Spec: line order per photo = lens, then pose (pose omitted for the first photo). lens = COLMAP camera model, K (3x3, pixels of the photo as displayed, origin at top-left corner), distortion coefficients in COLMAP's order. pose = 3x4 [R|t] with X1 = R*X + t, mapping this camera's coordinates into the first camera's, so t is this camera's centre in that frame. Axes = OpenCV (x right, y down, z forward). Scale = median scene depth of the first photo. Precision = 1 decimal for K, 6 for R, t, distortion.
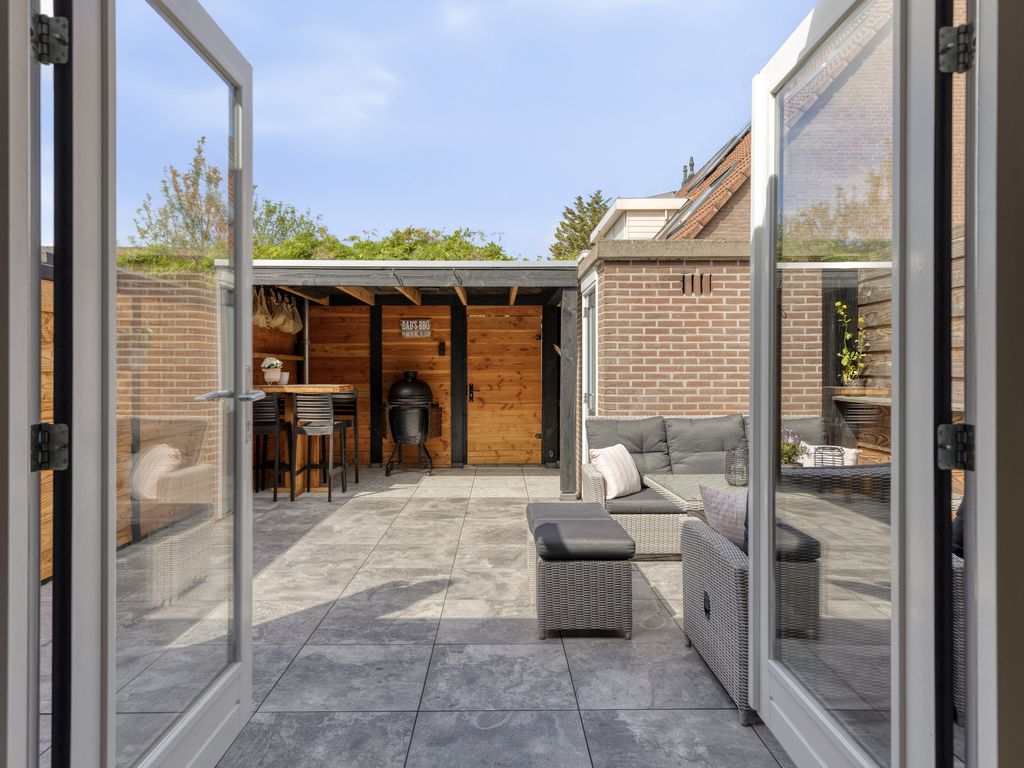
lens RADIAL K [[648.2, 0, 510.6], [0, 648.2, 369.2], [0, 0, 1]] dist [0.007115, 0.000229]
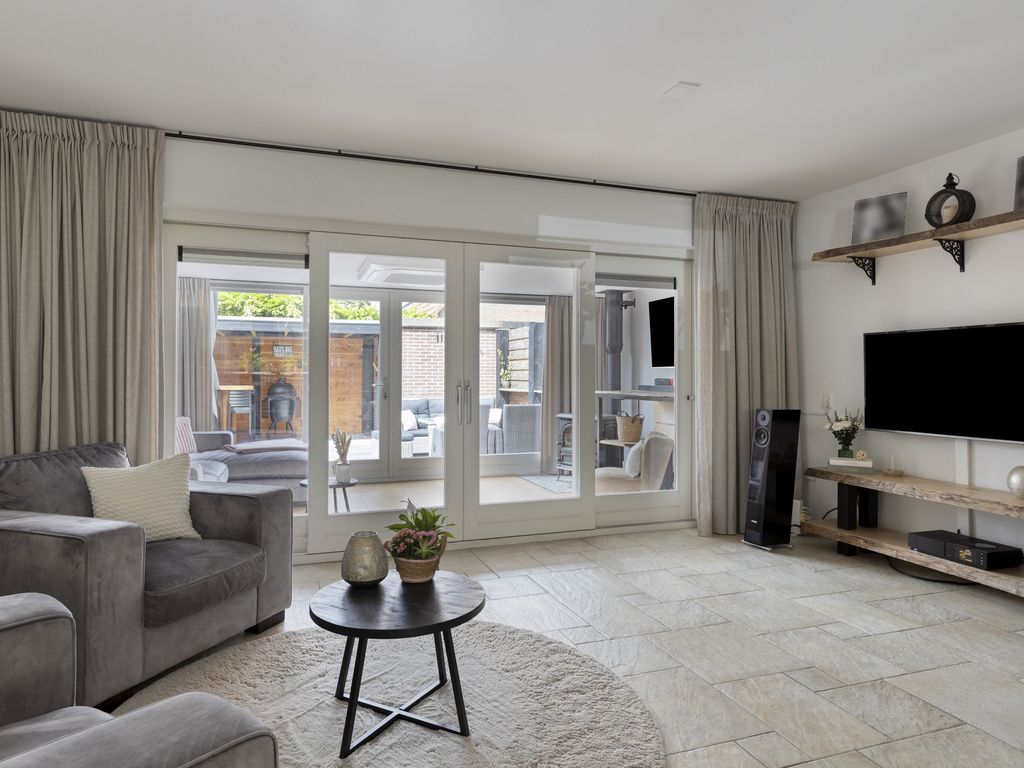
lens RADIAL K [[648.2, 0, 510.6], [0, 648.2, 369.2], [0, 0, 1]] dist [0.007115, 0.000229]
pose [[0.946772, 0.003910, 0.321882, -0.166059], [-0.001200, 0.999962, -0.008618, -0.007021], [-0.321904, 0.007773, 0.946741, -0.934106]]
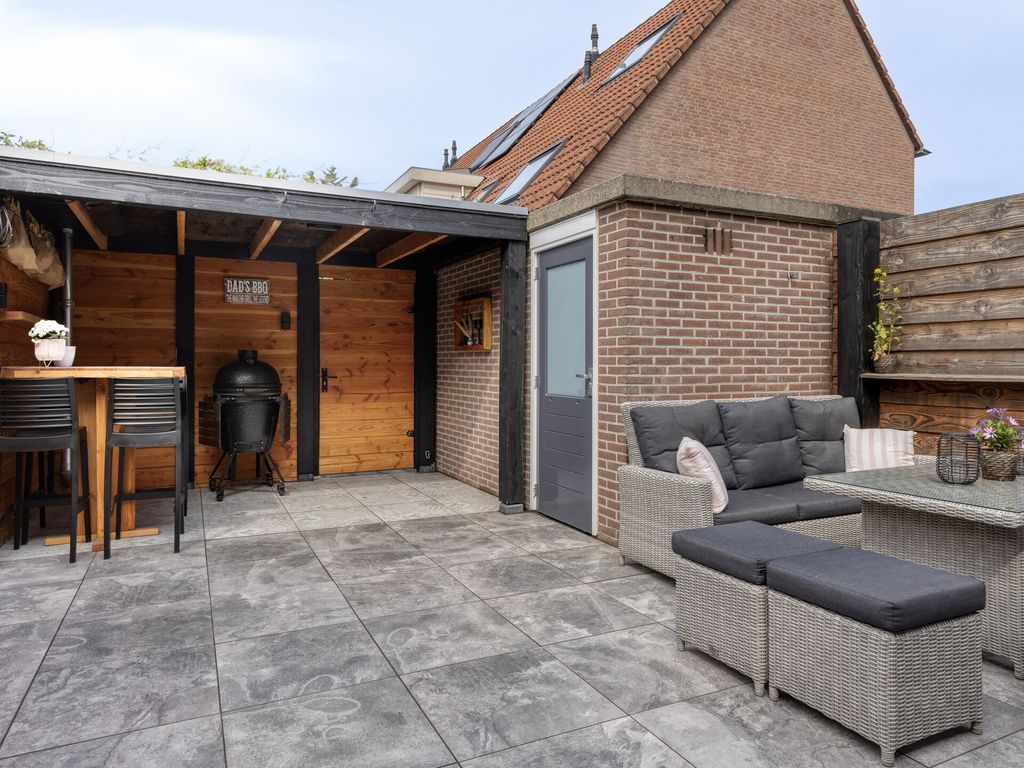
lens RADIAL K [[662.4, 0, 511.1], [0, 662.4, 360.3], [0, 0, 1]] dist [0.007999, 0.000774]
pose [[0.907406, 0.003858, 0.420238, -0.247160], [-0.002619, 0.999990, -0.003525, 0.020277], [-0.420247, 0.002098, 0.907407, 0.273191]]
